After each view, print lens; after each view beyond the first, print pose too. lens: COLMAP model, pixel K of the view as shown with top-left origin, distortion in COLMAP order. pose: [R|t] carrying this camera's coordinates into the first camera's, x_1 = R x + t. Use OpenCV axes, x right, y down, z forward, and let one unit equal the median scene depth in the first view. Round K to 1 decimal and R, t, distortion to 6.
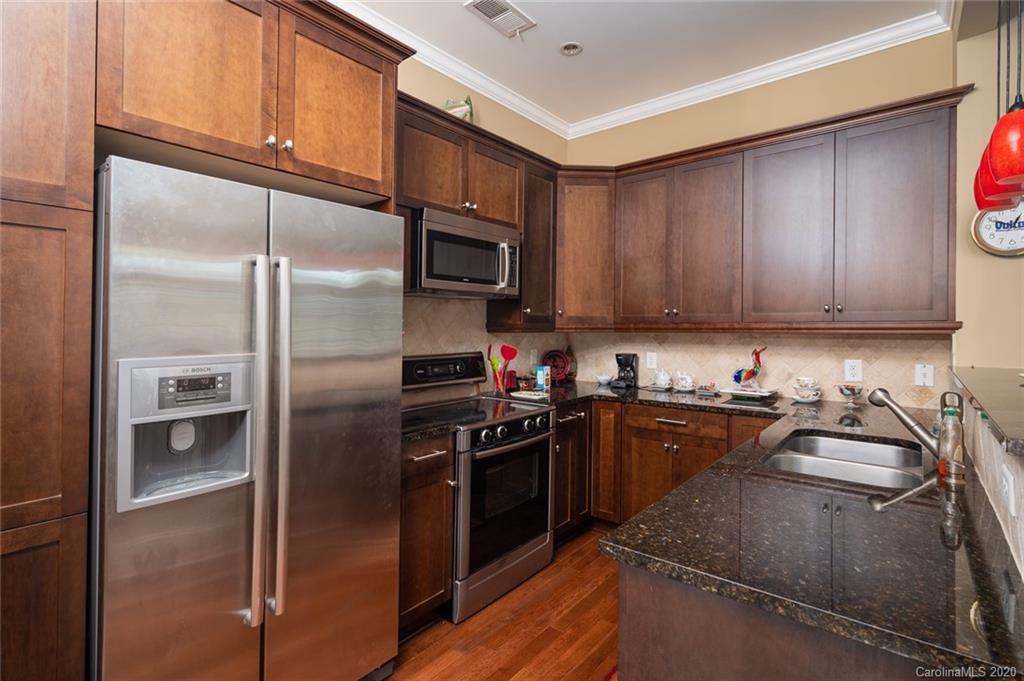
lens RADIAL K [[474.4, 0, 514.0], [0, 474.4, 342.7], [0, 0, 1]] dist [-0.002237, -0.000128]
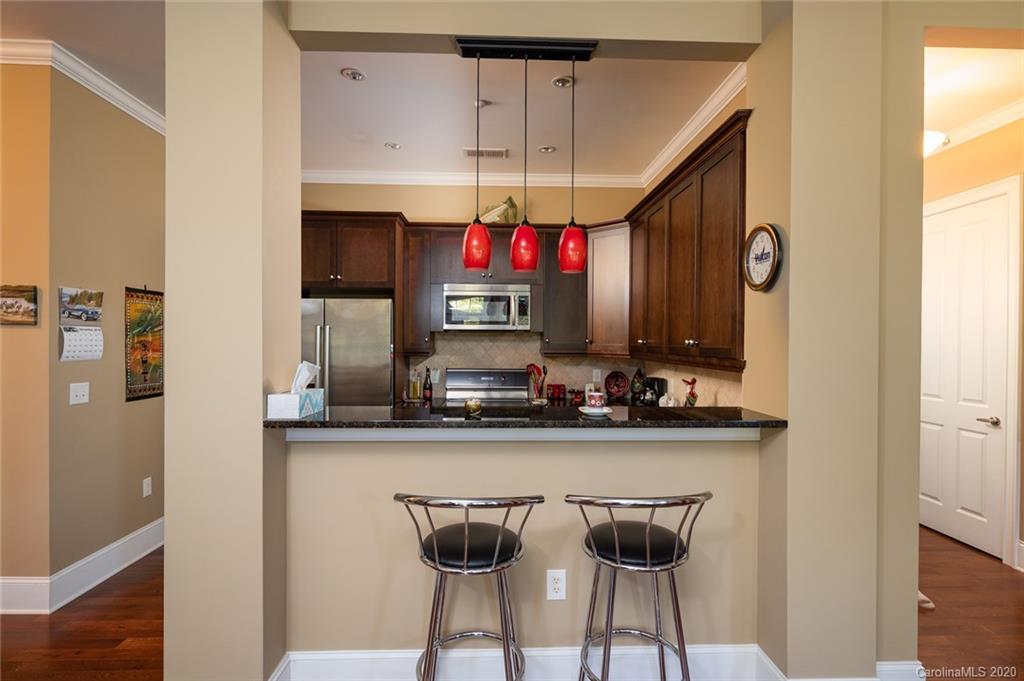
lens RADIAL K [[494.2, 0, 512.0], [0, 494.2, 340.5], [0, 0, 1]] dist [-0.000567, -0.000059]
pose [[0.671122, 0.004919, -0.741331, 1.029725], [-0.031600, 0.999259, -0.021977, -0.033354], [0.740674, 0.038175, 0.670780, -0.019409]]
